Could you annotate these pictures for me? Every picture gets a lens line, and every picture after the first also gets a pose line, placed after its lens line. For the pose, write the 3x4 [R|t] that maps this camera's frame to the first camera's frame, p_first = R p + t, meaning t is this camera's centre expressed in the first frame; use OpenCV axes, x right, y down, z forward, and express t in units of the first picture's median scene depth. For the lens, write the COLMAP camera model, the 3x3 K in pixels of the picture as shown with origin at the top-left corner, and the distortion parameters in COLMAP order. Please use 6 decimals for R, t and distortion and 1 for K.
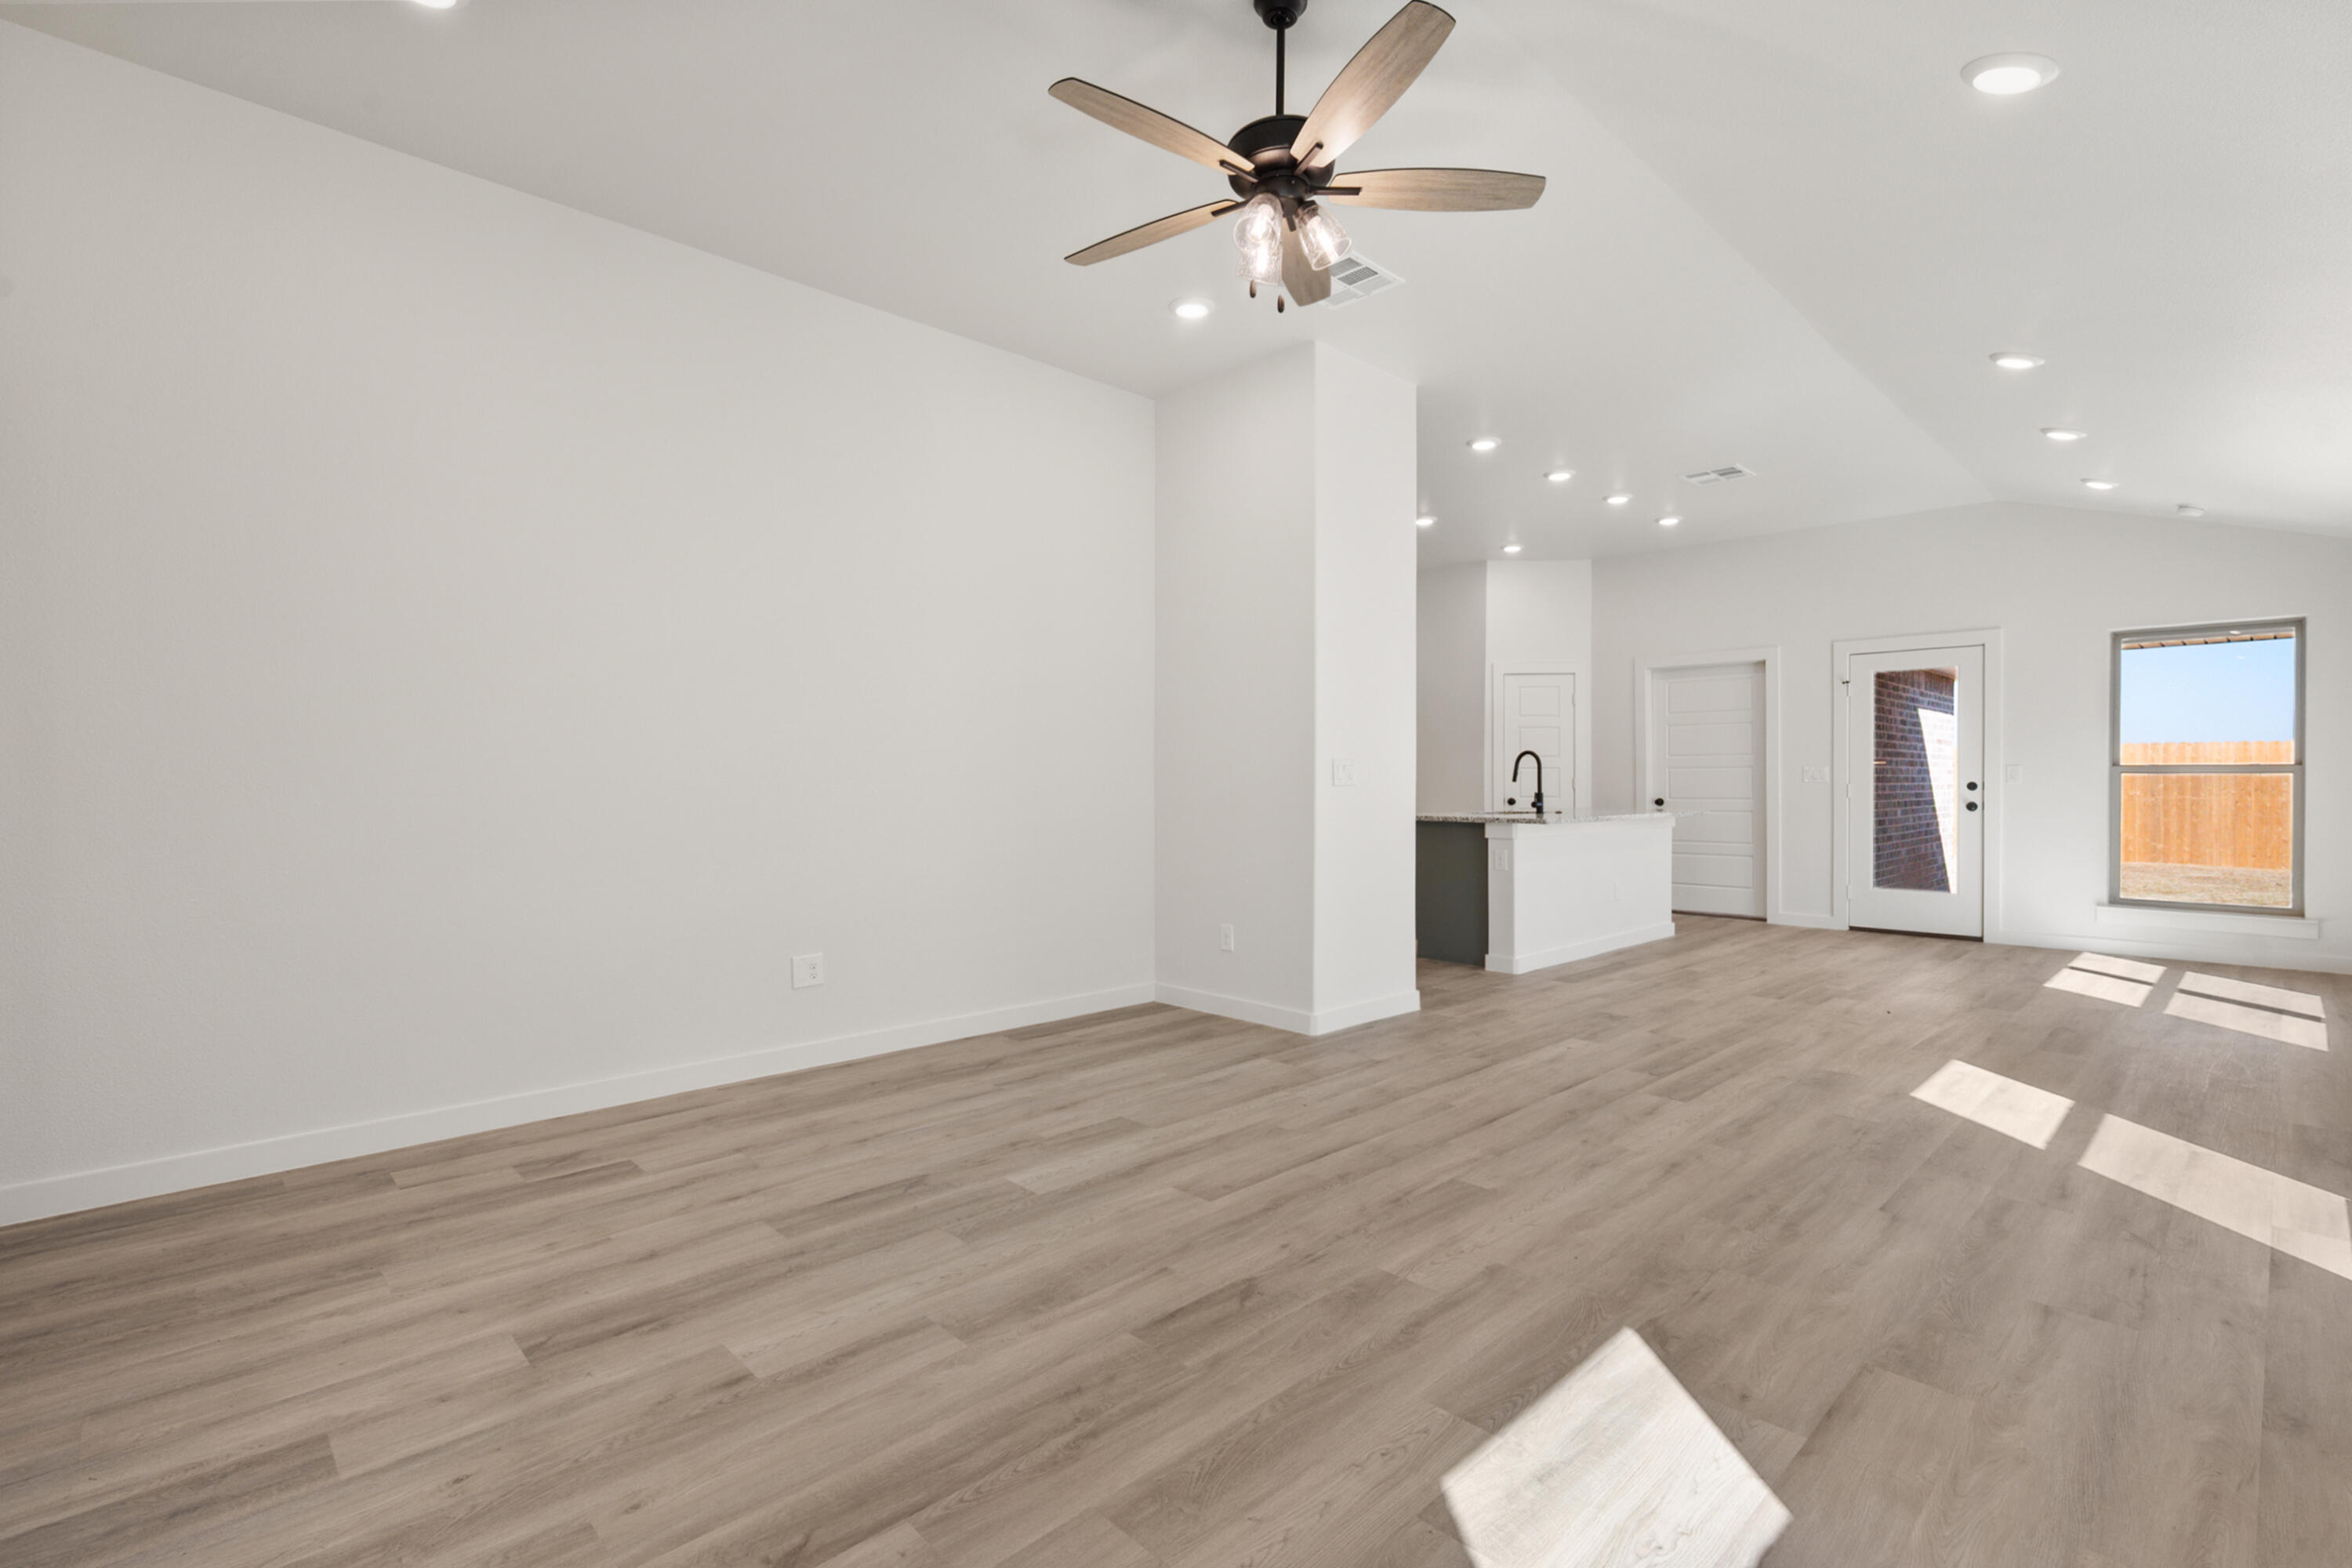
lens RADIAL K [[1071.9, 0, 1190.2], [0, 1071.9, 796.1], [0, 0, 1]] dist [0.001206, 0.001156]
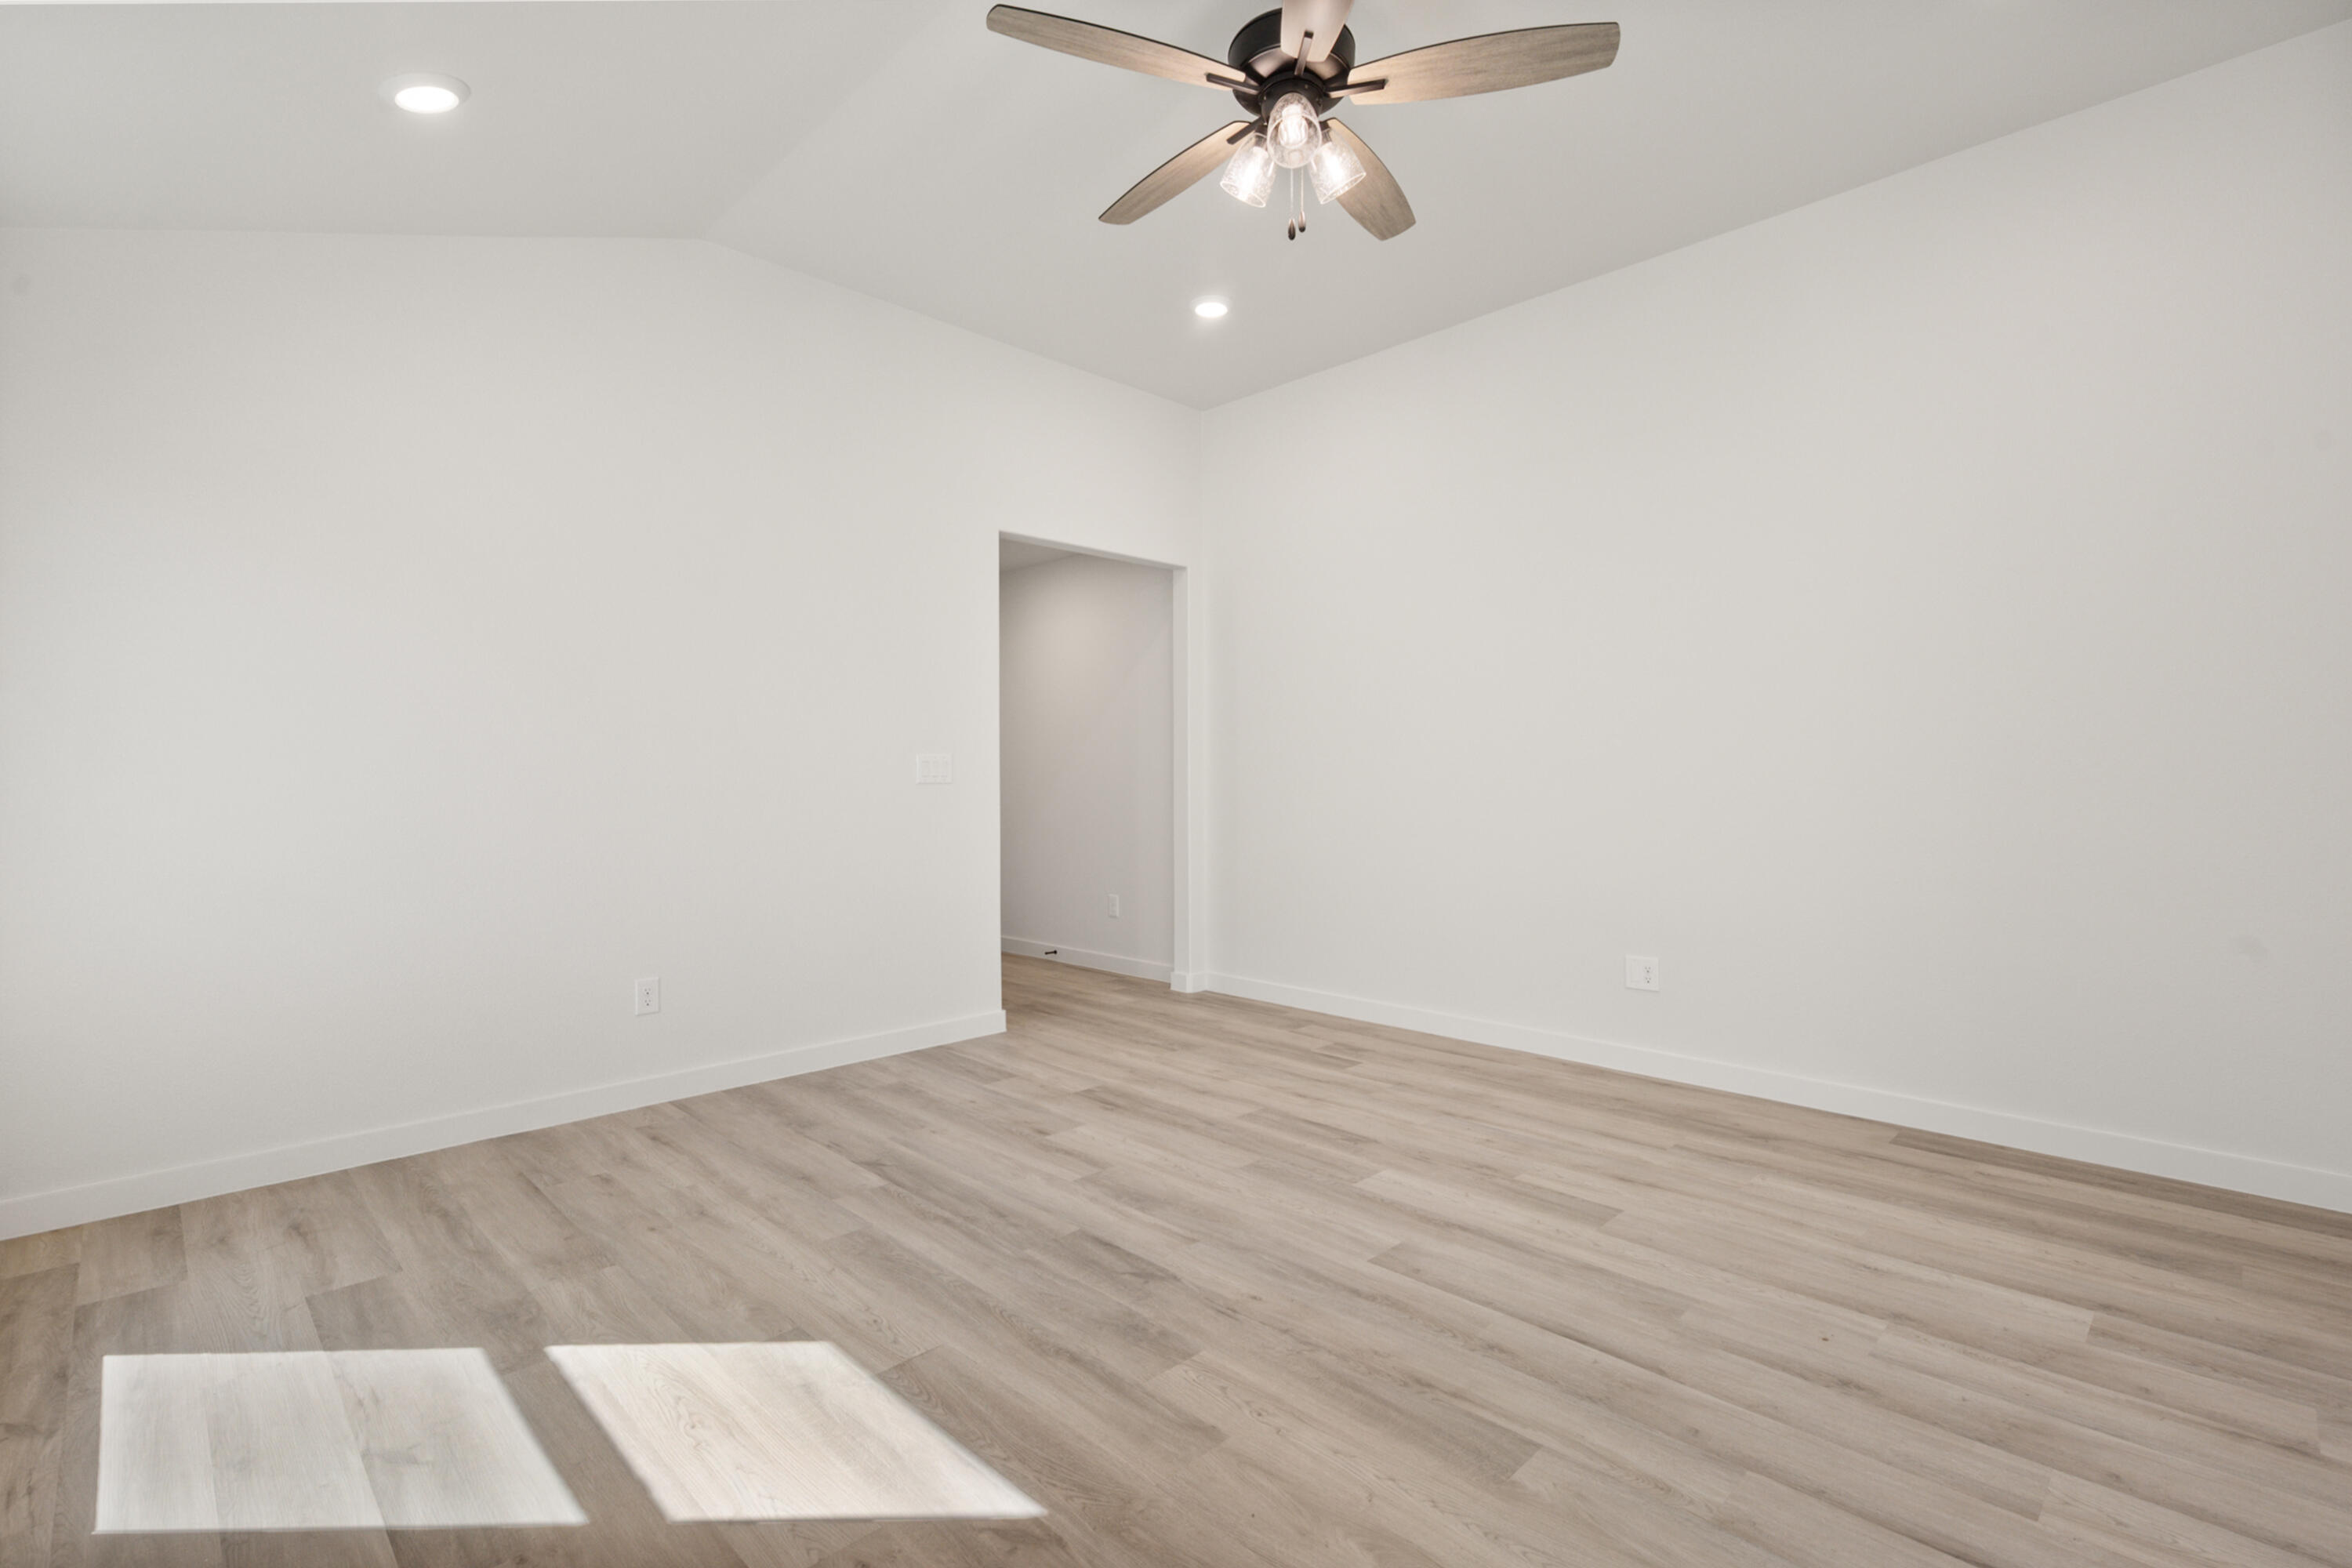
lens RADIAL K [[1071.9, 0, 1152.8], [0, 1071.9, 778.7], [0, 0, 1]] dist [0.001206, 0.001156]
pose [[-0.004725, 0.003503, -0.999983, 0.936377], [-0.011894, 0.999923, 0.003559, -0.014649], [0.999918, 0.011911, -0.004683, 0.871833]]
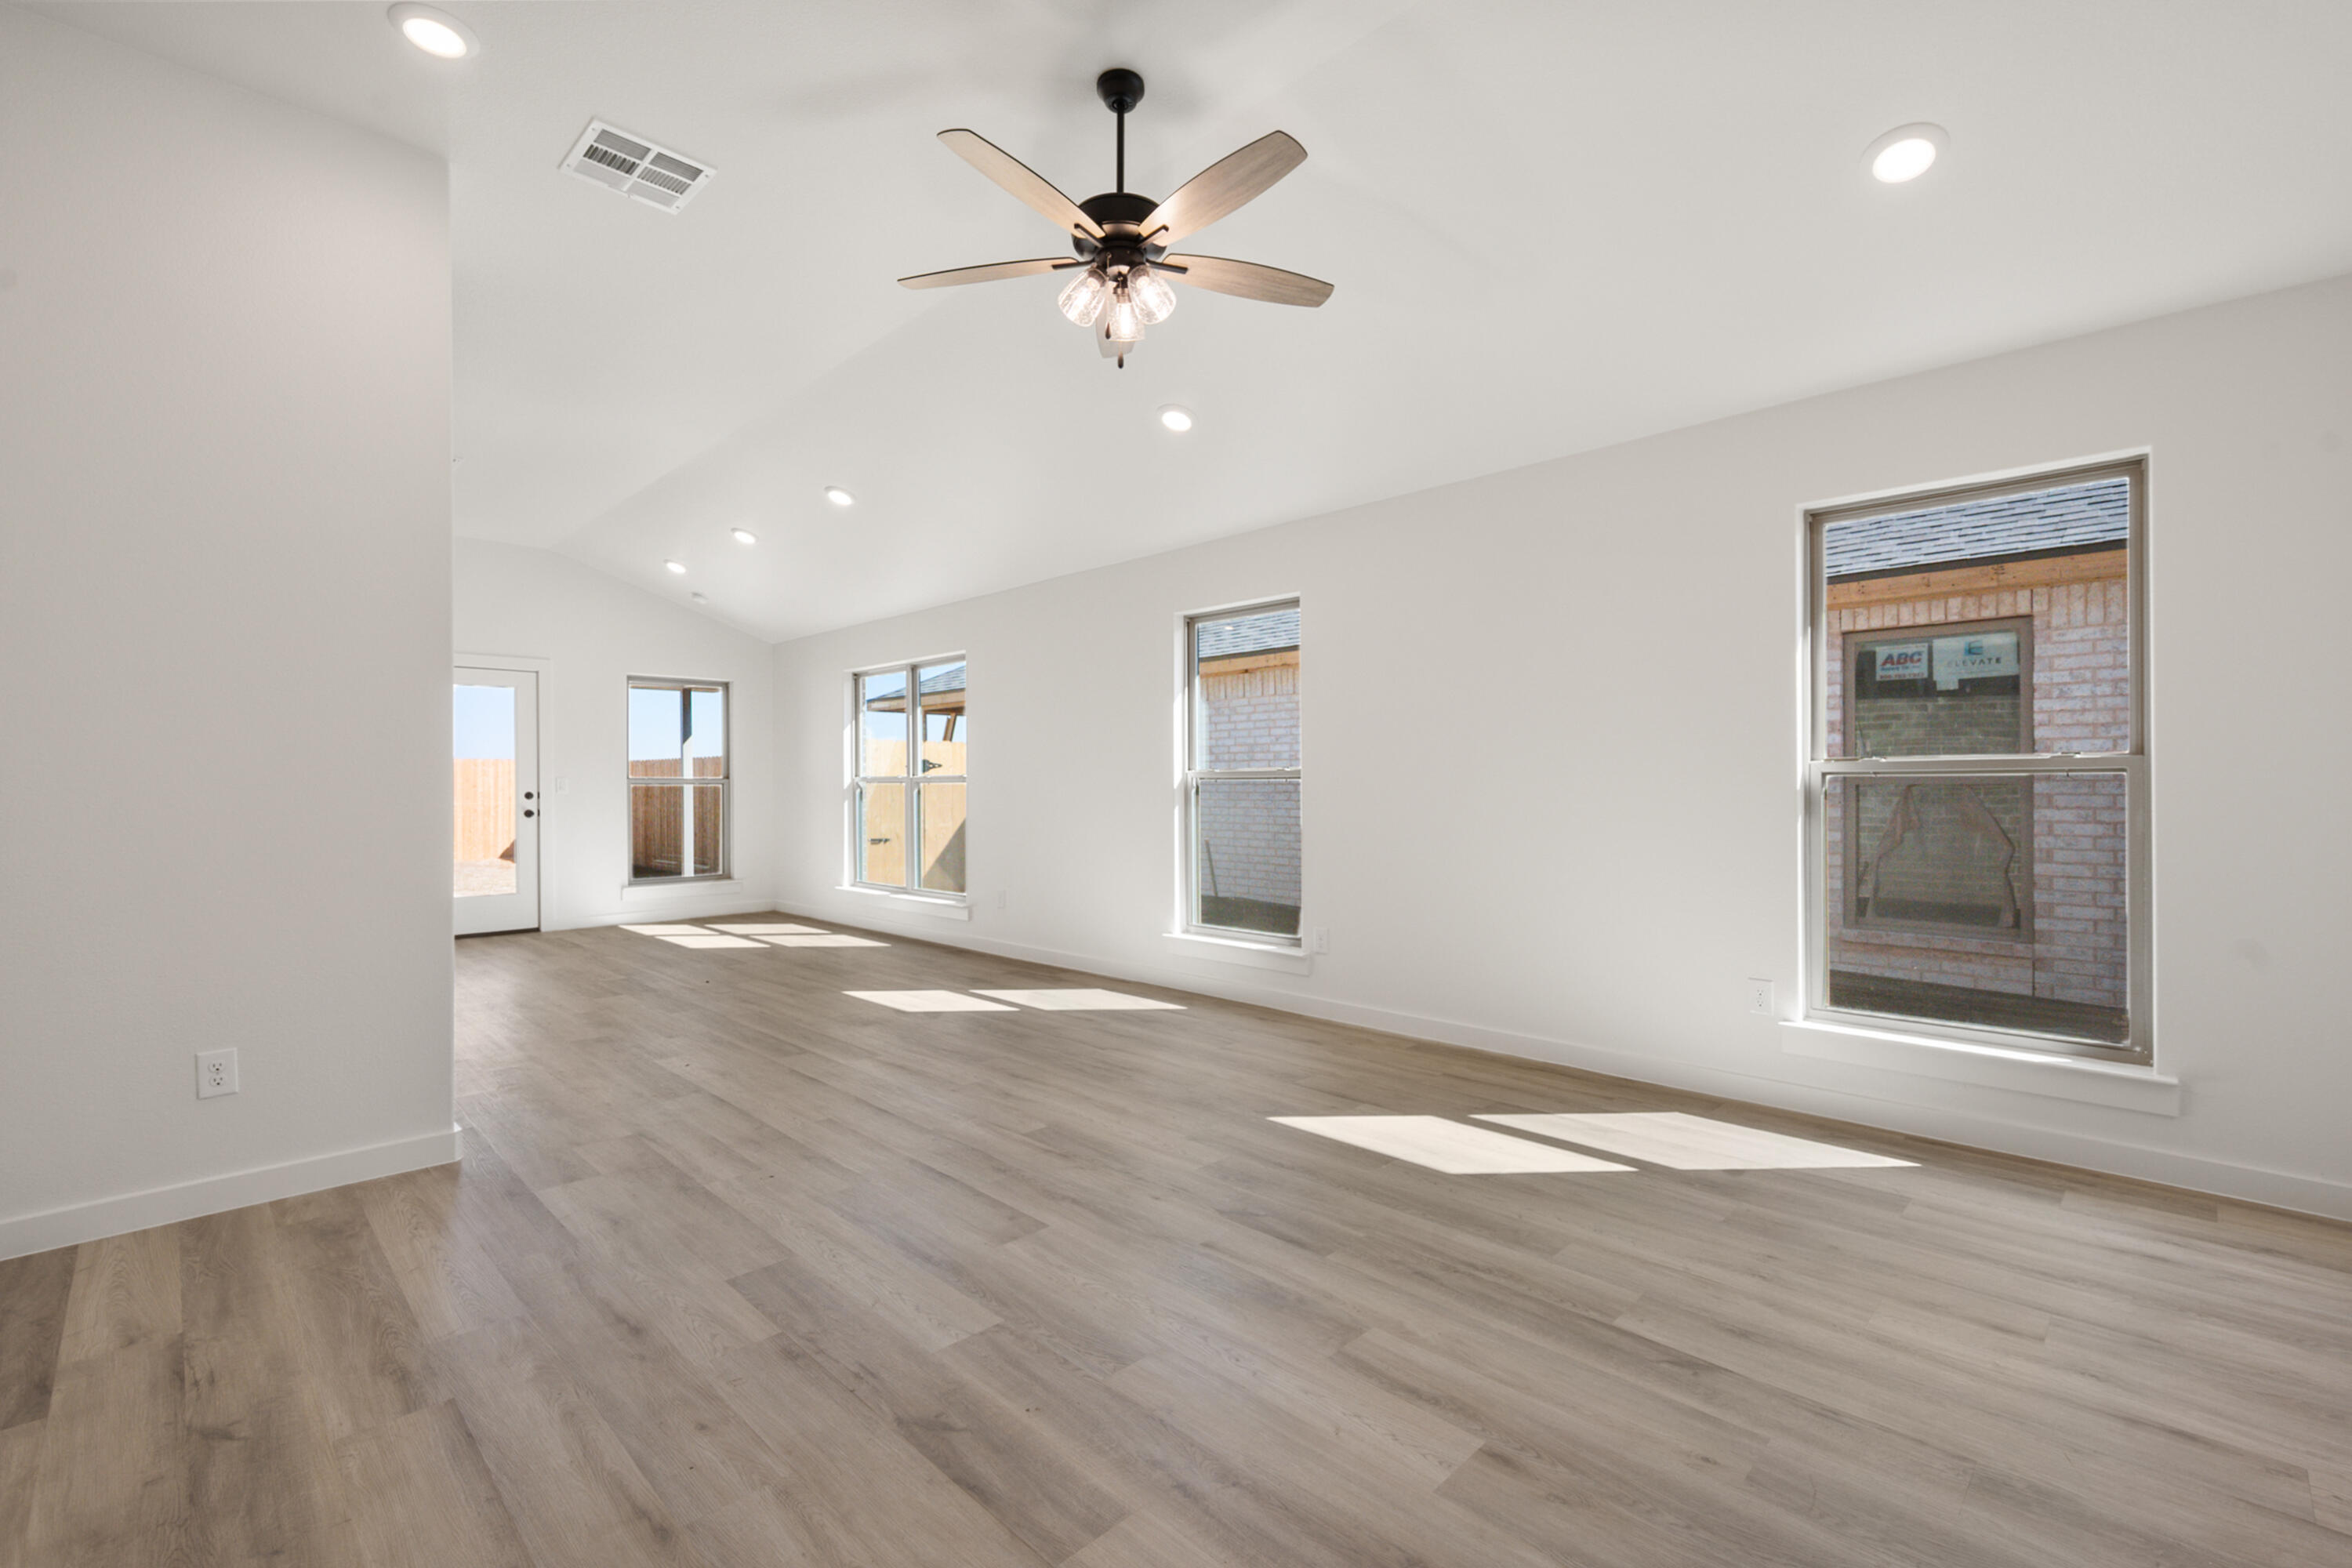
lens RADIAL K [[1018.2, 0, 1152.3], [0, 1018.2, 794.7], [0, 0, 1]] dist [-0.000955, 0.000404]
pose [[-0.001922, -0.008200, 0.999965, -0.945166], [0.018931, 0.999787, 0.008235, -0.017046], [-0.999819, 0.018946, -0.001767, 0.951919]]
